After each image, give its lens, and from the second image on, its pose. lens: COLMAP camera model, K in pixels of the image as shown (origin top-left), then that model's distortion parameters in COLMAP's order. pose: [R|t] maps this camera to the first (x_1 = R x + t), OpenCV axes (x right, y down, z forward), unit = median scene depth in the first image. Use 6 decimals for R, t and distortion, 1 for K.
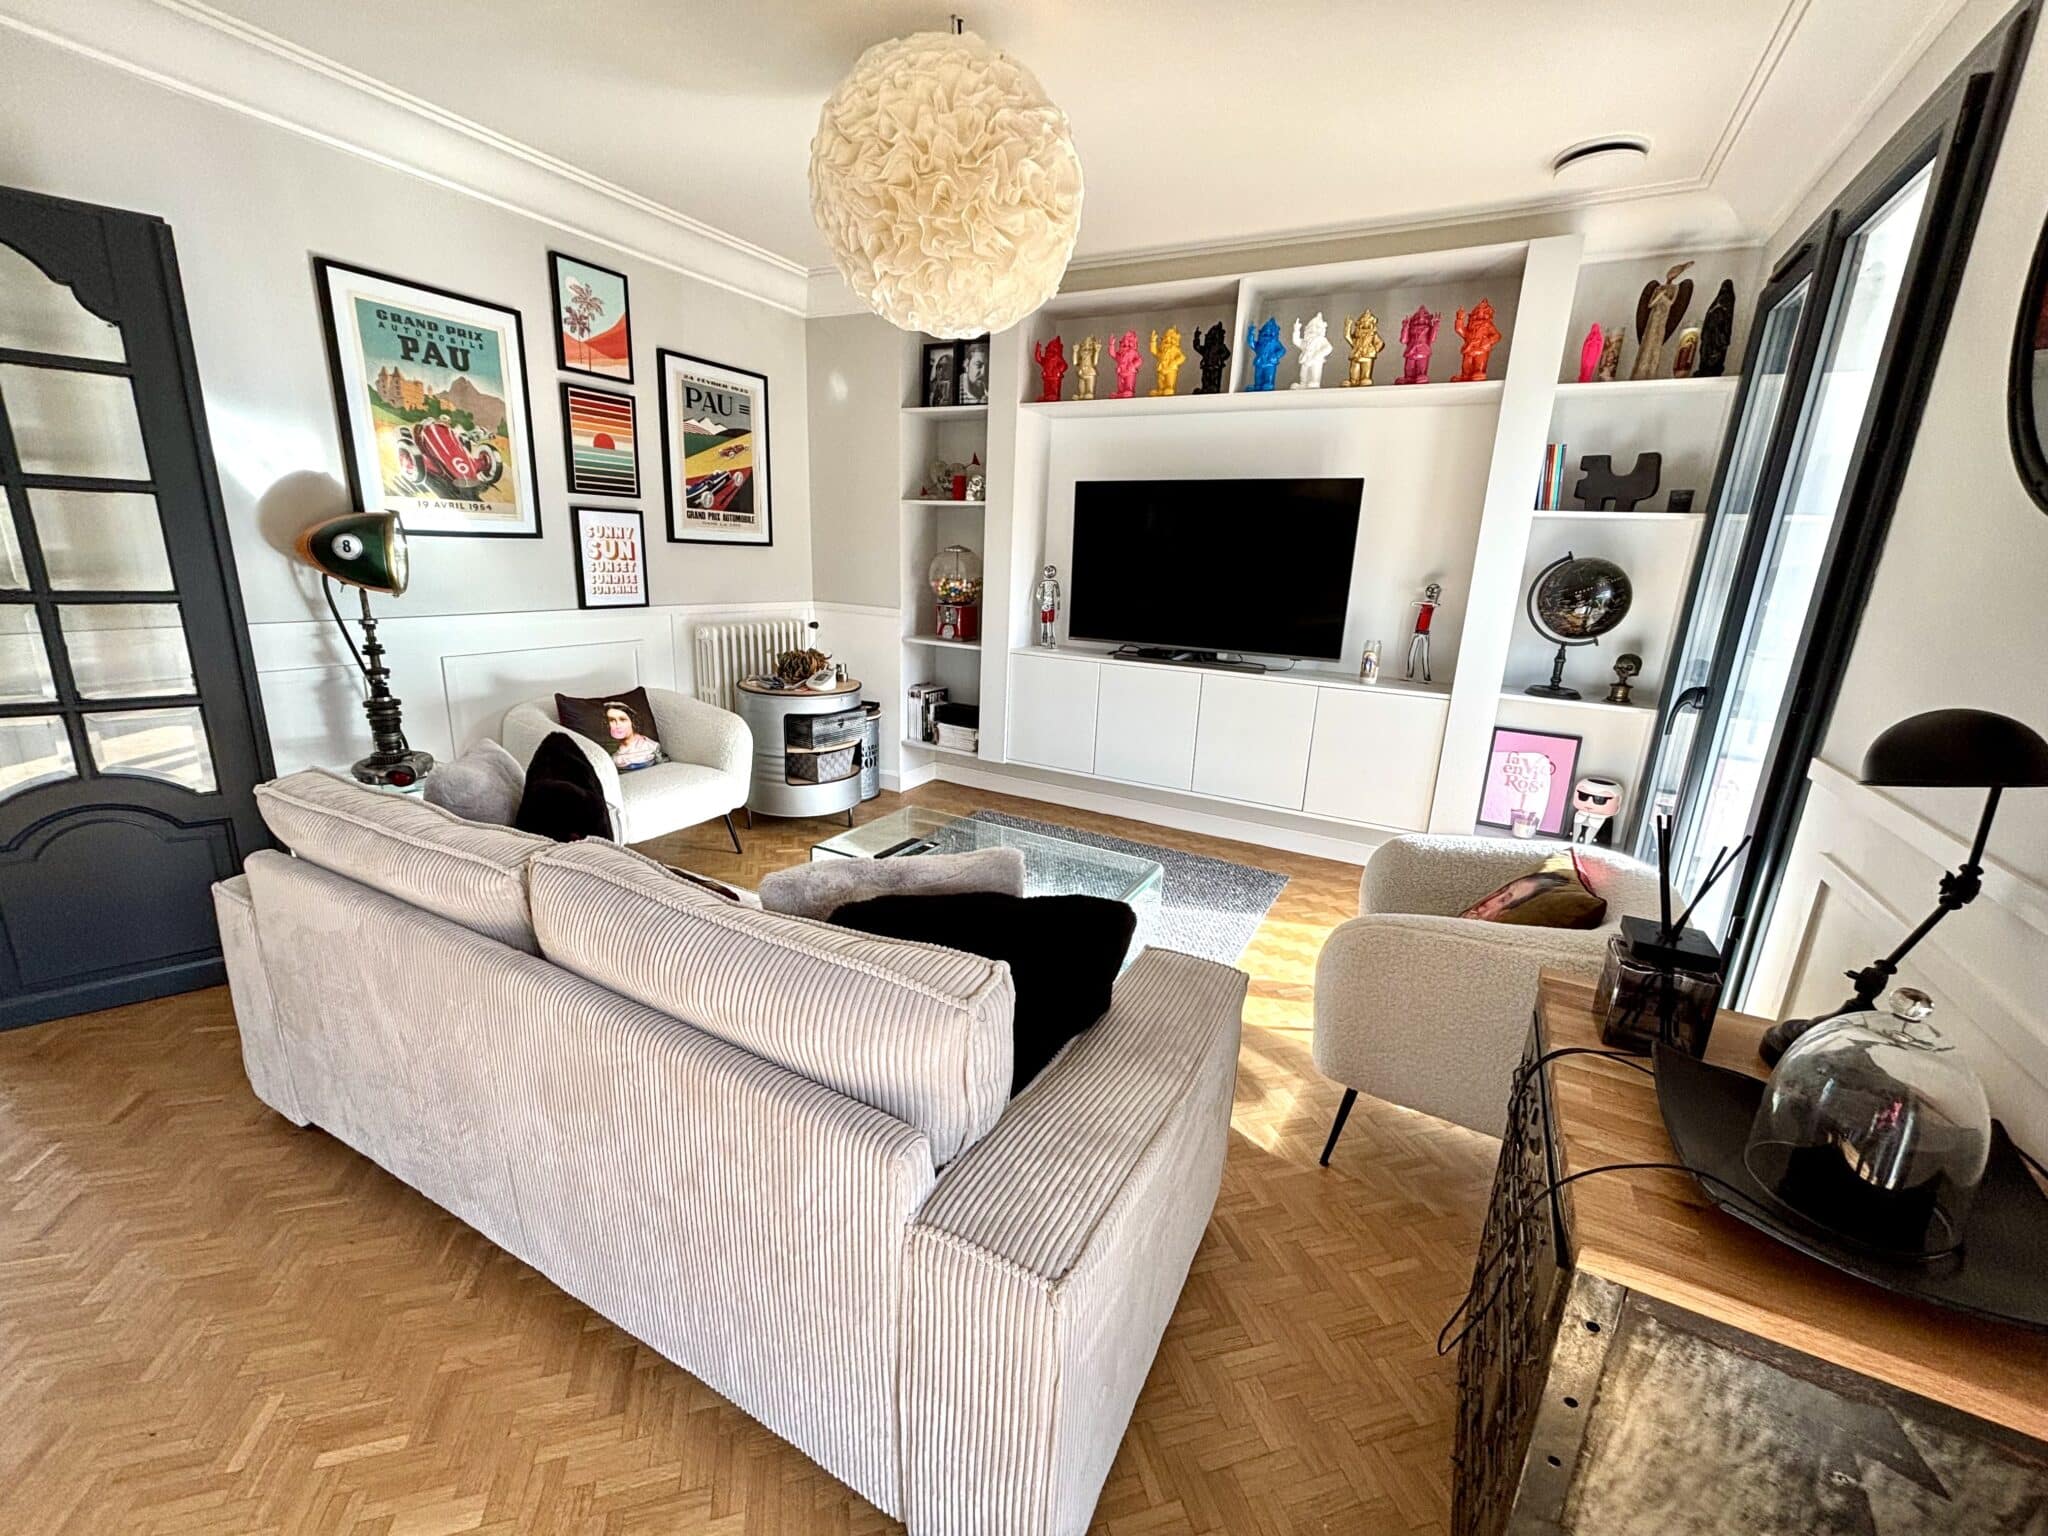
lens RADIAL K [[810.9, 0, 1024.0], [0, 810.9, 768.0], [0, 0, 1]] dist [-0.002821, 0.000093]
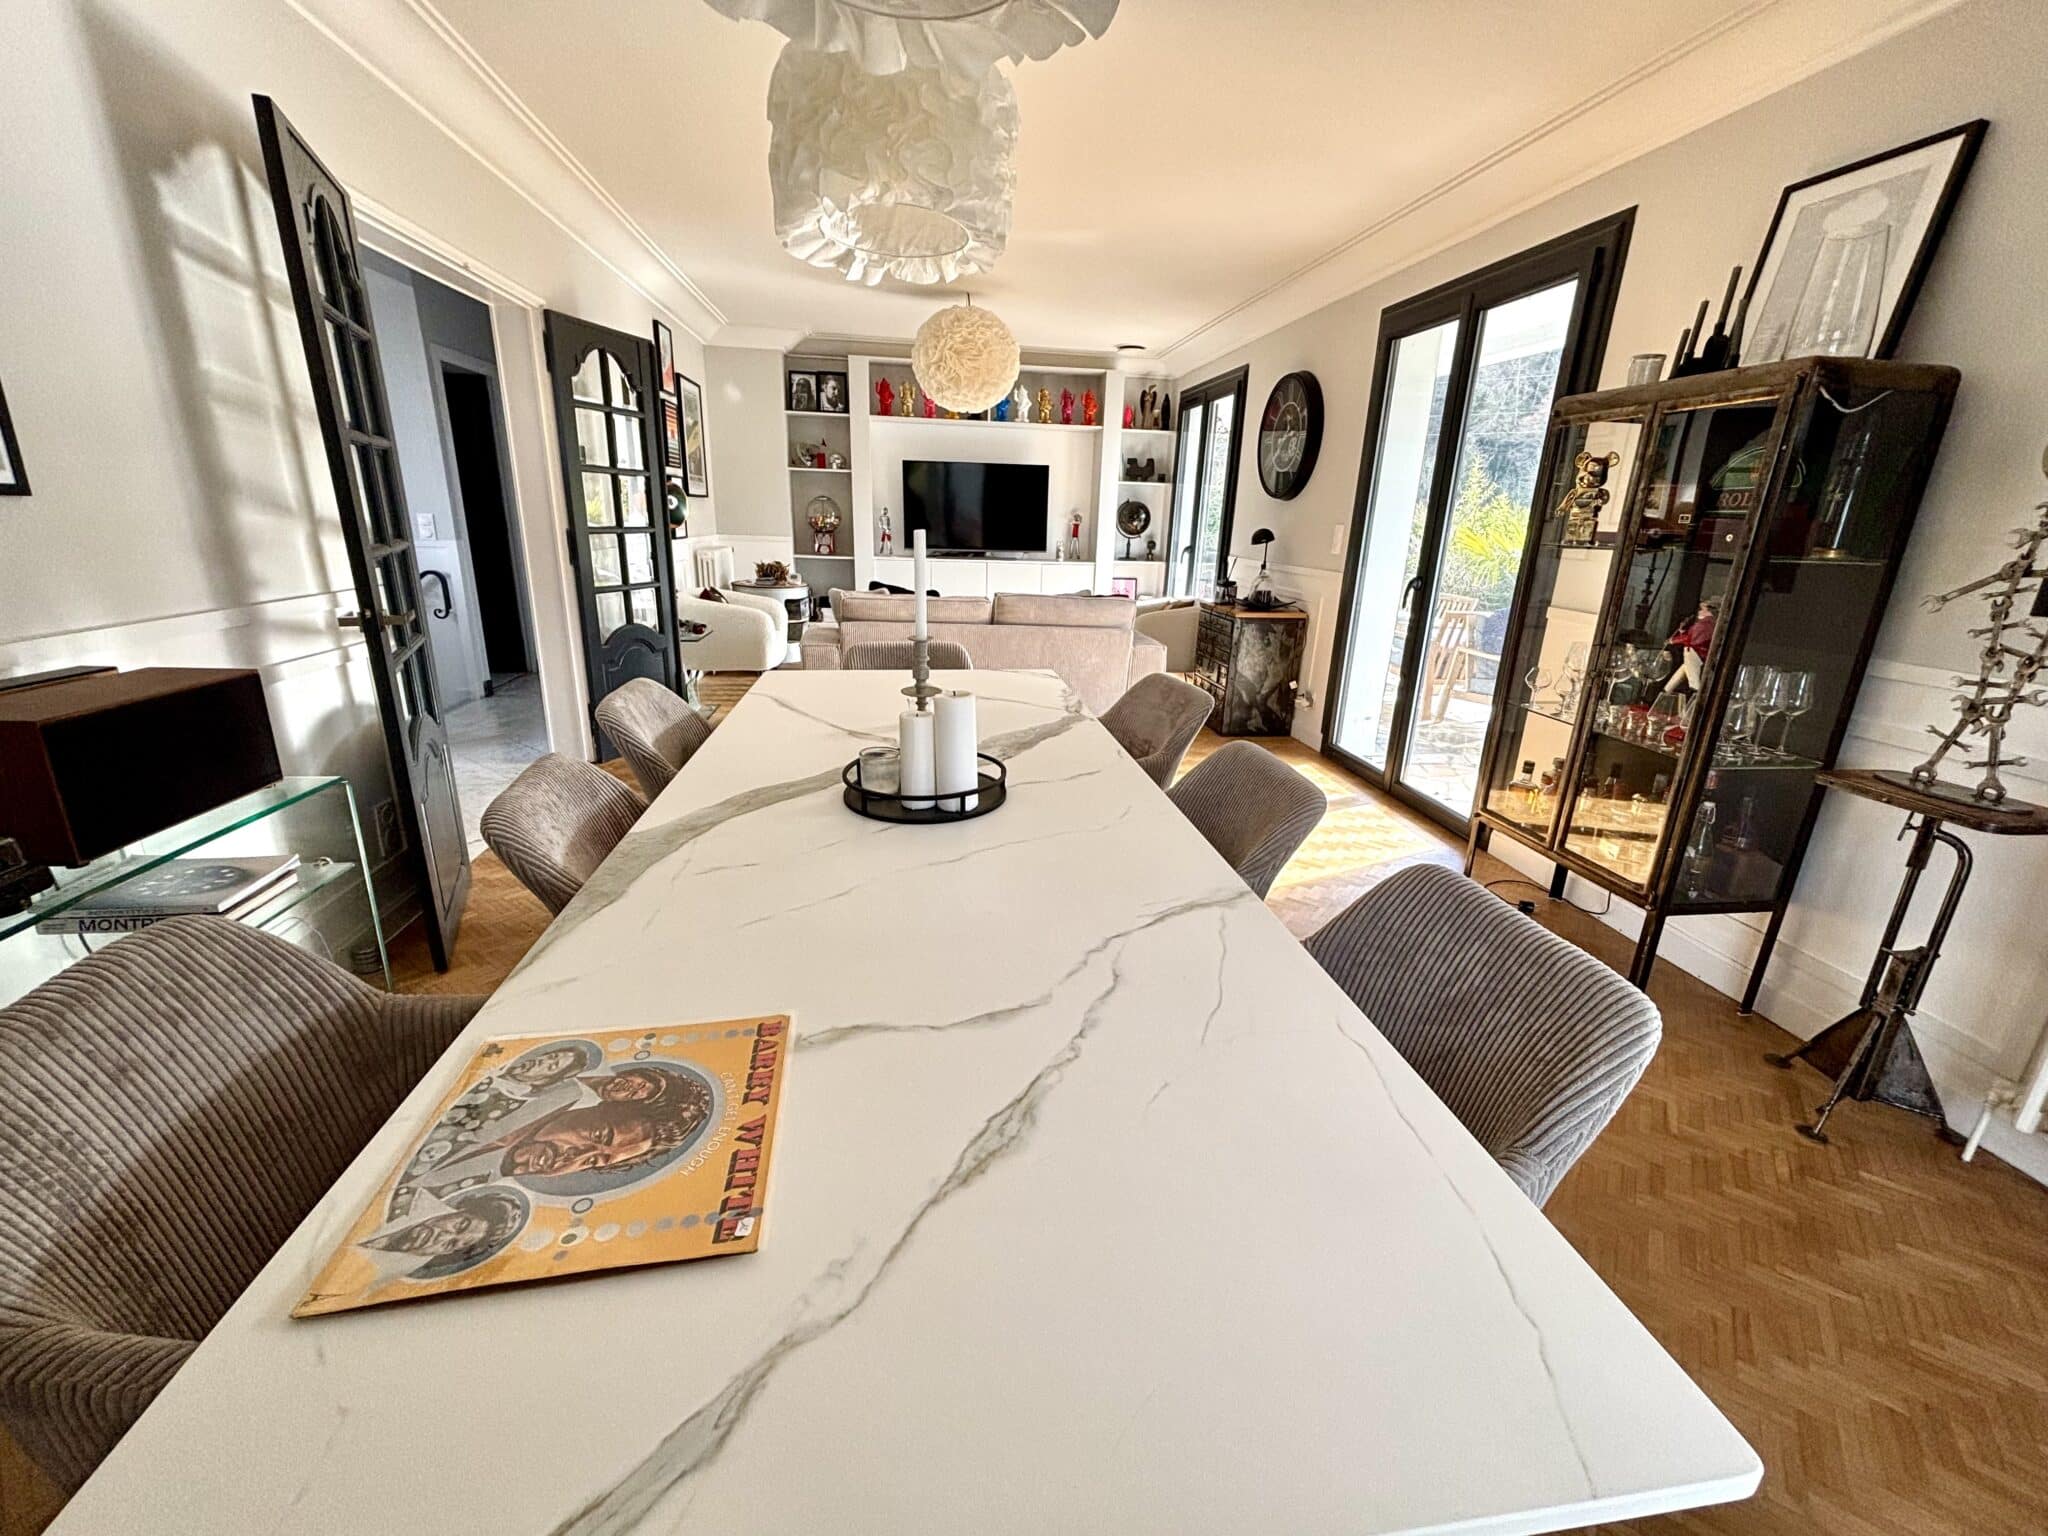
lens RADIAL K [[819.8, 0, 1024.8], [0, 819.8, 773.1], [0, 0, 1]] dist [-0.007125, -0.000055]
pose [[0.796938, -0.200995, 0.569641, -1.092745], [0.161249, 0.979585, 0.120051, 0.188104], [-0.582141, -0.003819, 0.813079, -0.785292]]
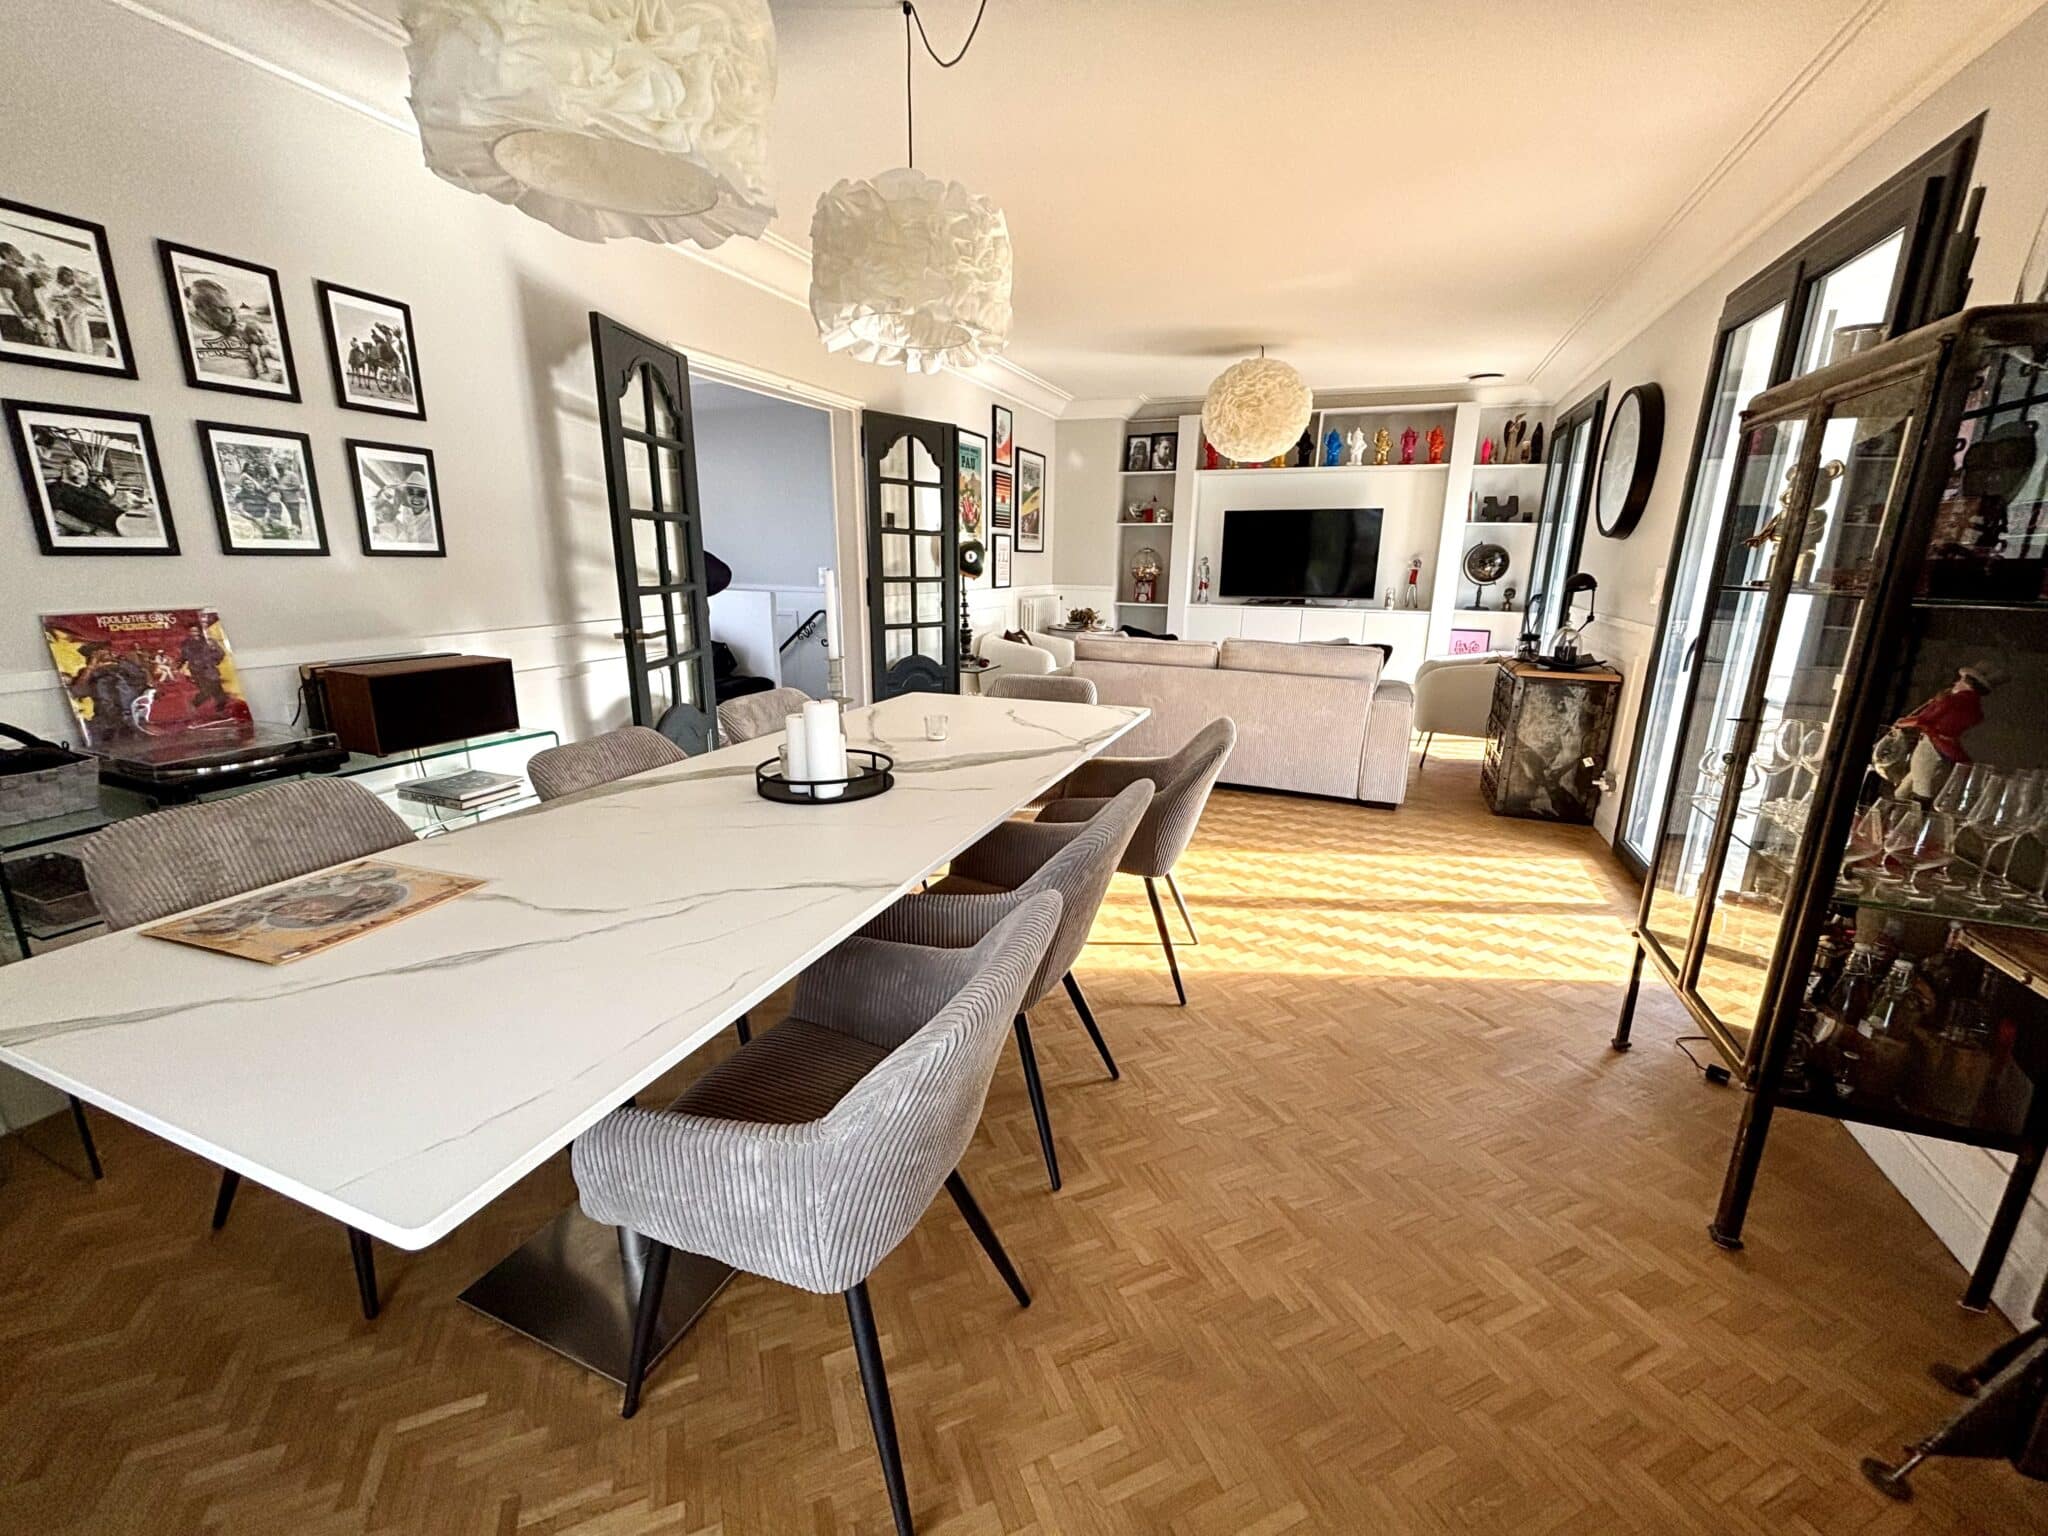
lens RADIAL K [[819.8, 0, 1024.8], [0, 819.8, 773.1], [0, 0, 1]] dist [-0.007125, -0.000055]
pose [[0.991724, -0.063284, 0.111708, -0.771066], [0.063372, 0.997986, 0.002765, 0.251758], [-0.111658, 0.004337, 0.993737, -0.970492]]
